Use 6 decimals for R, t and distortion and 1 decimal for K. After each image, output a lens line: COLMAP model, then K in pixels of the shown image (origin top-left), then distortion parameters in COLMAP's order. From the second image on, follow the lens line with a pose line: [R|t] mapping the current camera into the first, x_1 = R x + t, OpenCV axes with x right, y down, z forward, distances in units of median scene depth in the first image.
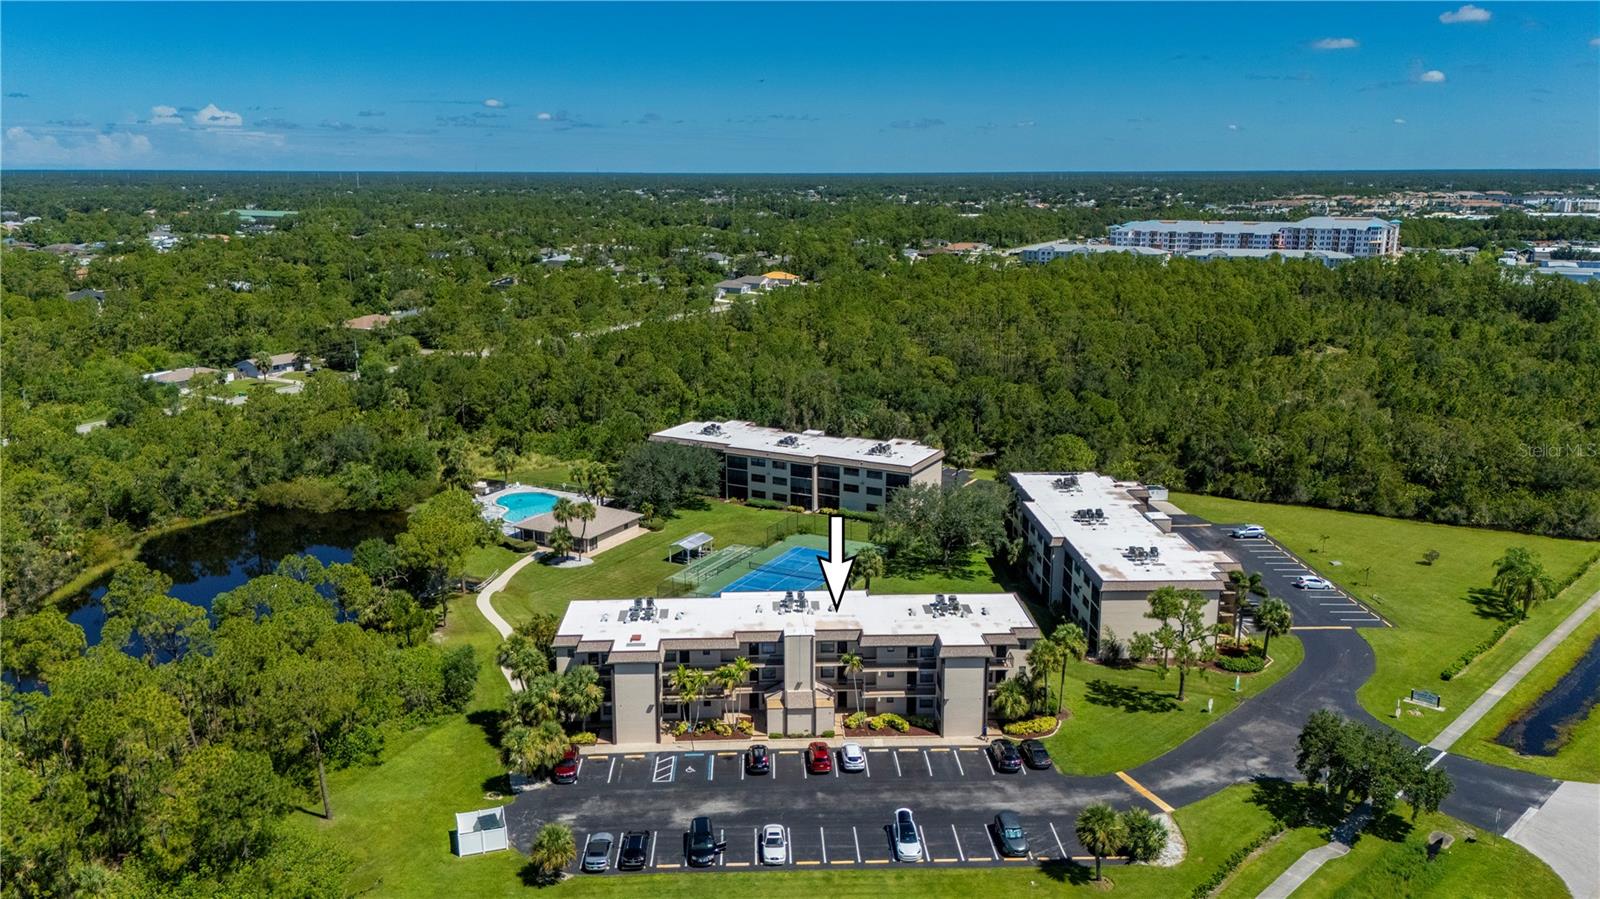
lens RADIAL K [[1194.3, 0, 800.0], [0, 1194.3, 449.5], [0, 0, 1]] dist [0.086813, -0.101831]
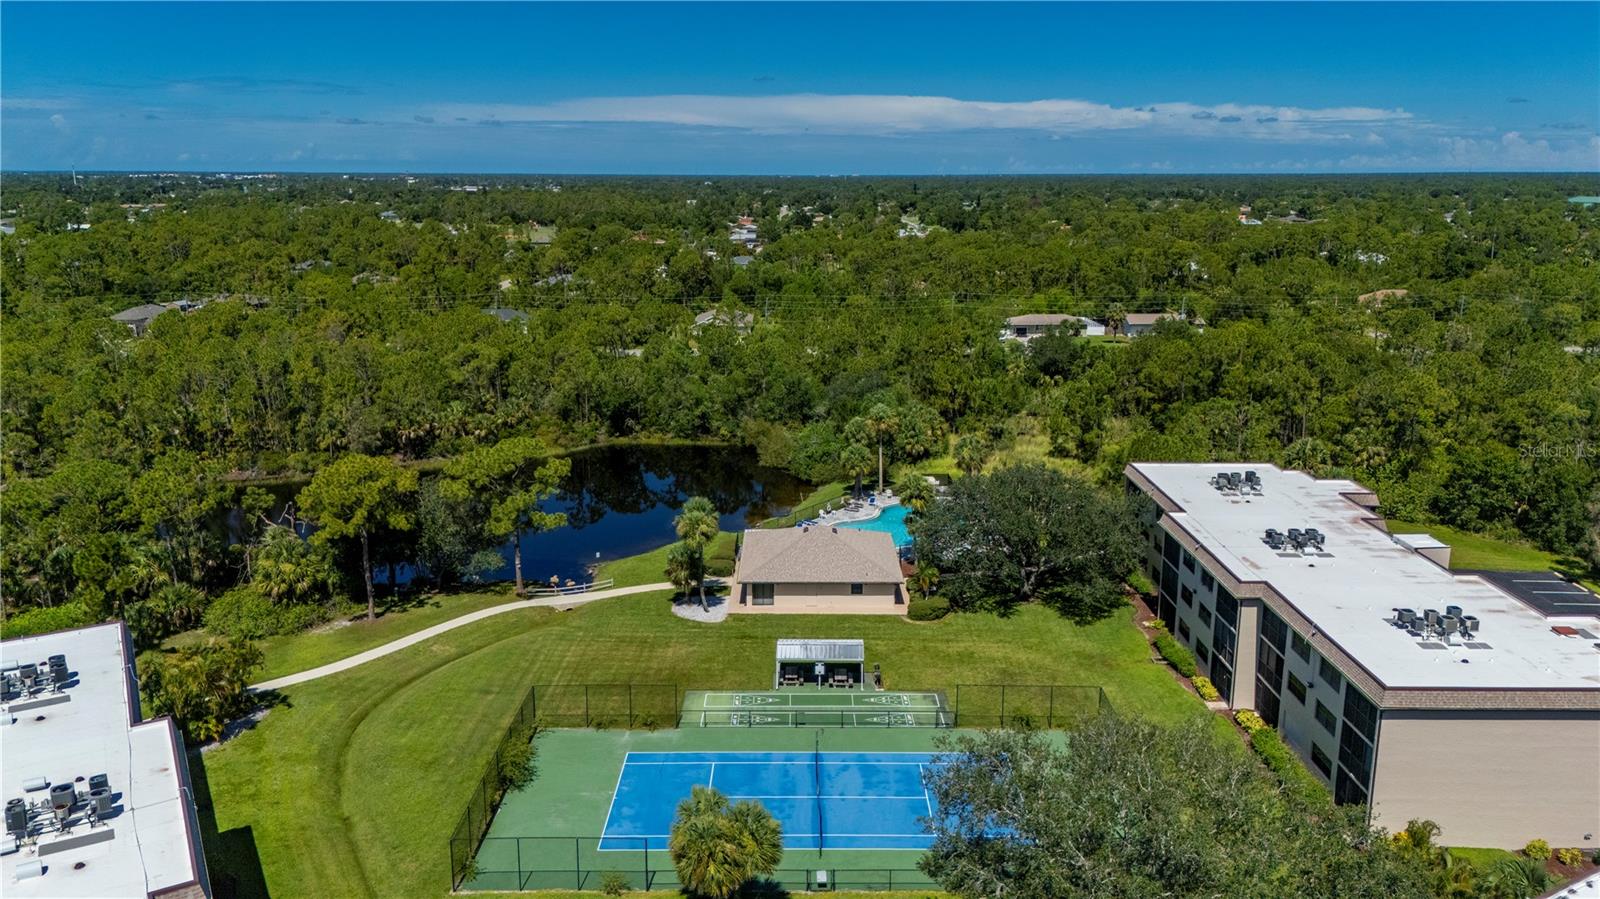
lens RADIAL K [[1170.4, 0, 794.1], [0, 1170.4, 439.7], [0, 0, 1]] dist [0.087173, -0.088960]
pose [[0.467341, 0.197251, -0.861791, 0.330721], [-0.202909, 0.972702, 0.112601, -0.065847], [0.860477, 0.122243, 0.494608, 0.772566]]
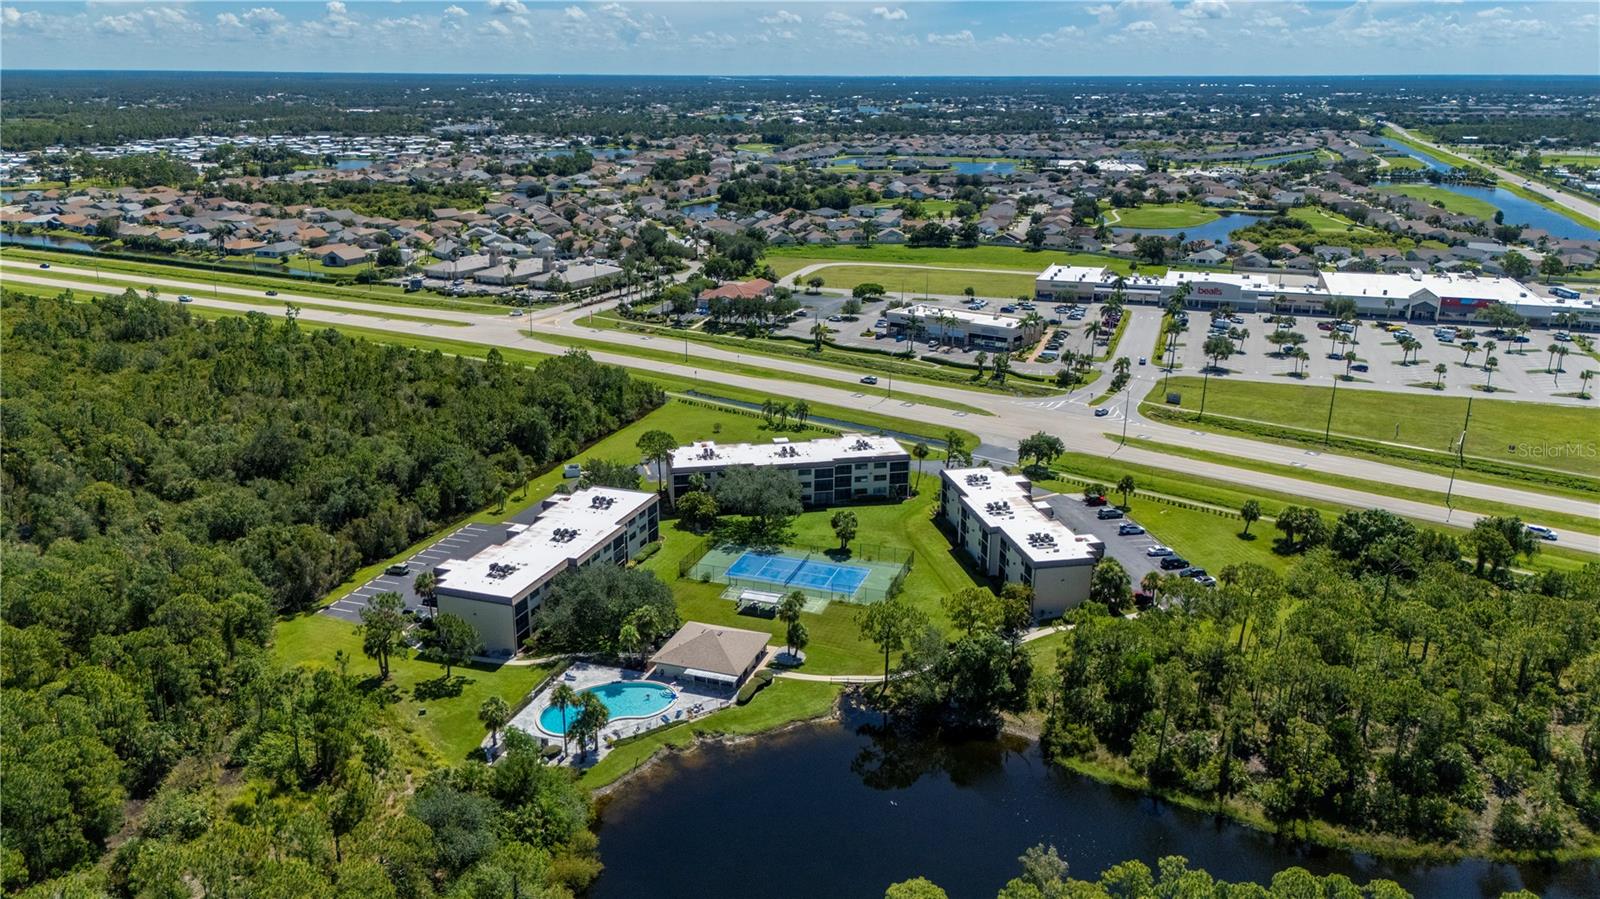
lens RADIAL K [[1194.3, 0, 800.0], [0, 1194.3, 449.5], [0, 0, 1]] dist [0.086813, -0.101831]
pose [[-0.160764, -0.296407, 0.941434, -1.196744], [0.220240, 0.919017, 0.326958, -0.441794], [-0.962107, 0.259905, -0.082464, 1.076843]]
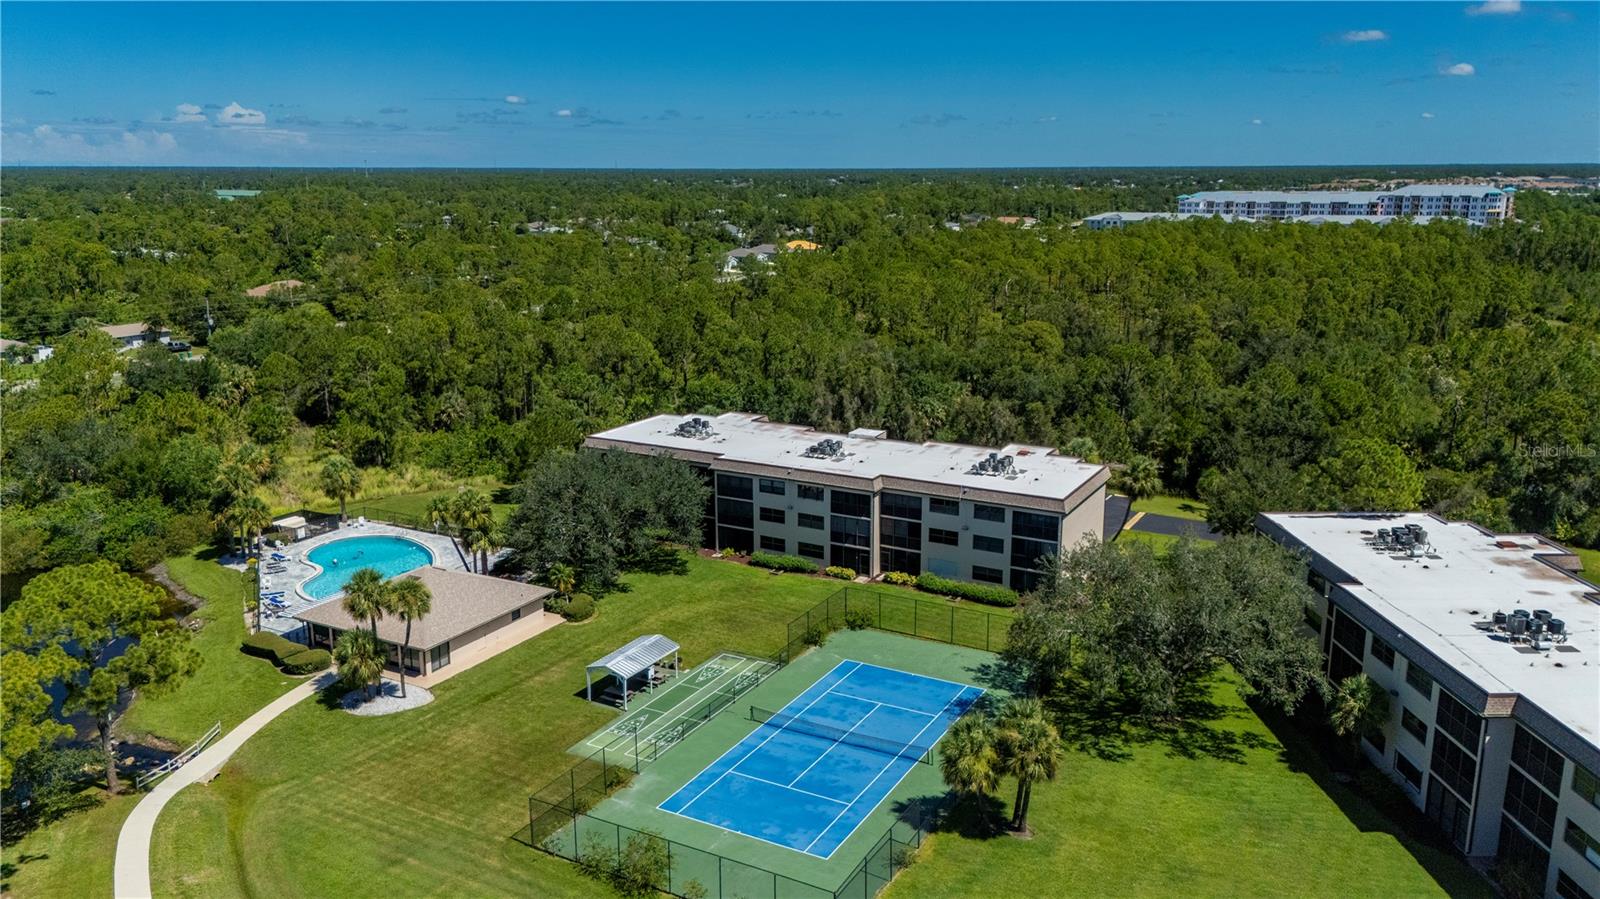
lens RADIAL K [[1196.4, 0, 800.0], [0, 1196.4, 449.5], [0, 0, 1]] dist [0.064708, -0.052089]
pose [[0.999866, 0.002381, -0.016168, -0.015699], [-0.002345, 0.999995, 0.002297, -0.009643], [0.016174, -0.002258, 0.999867, 0.534627]]
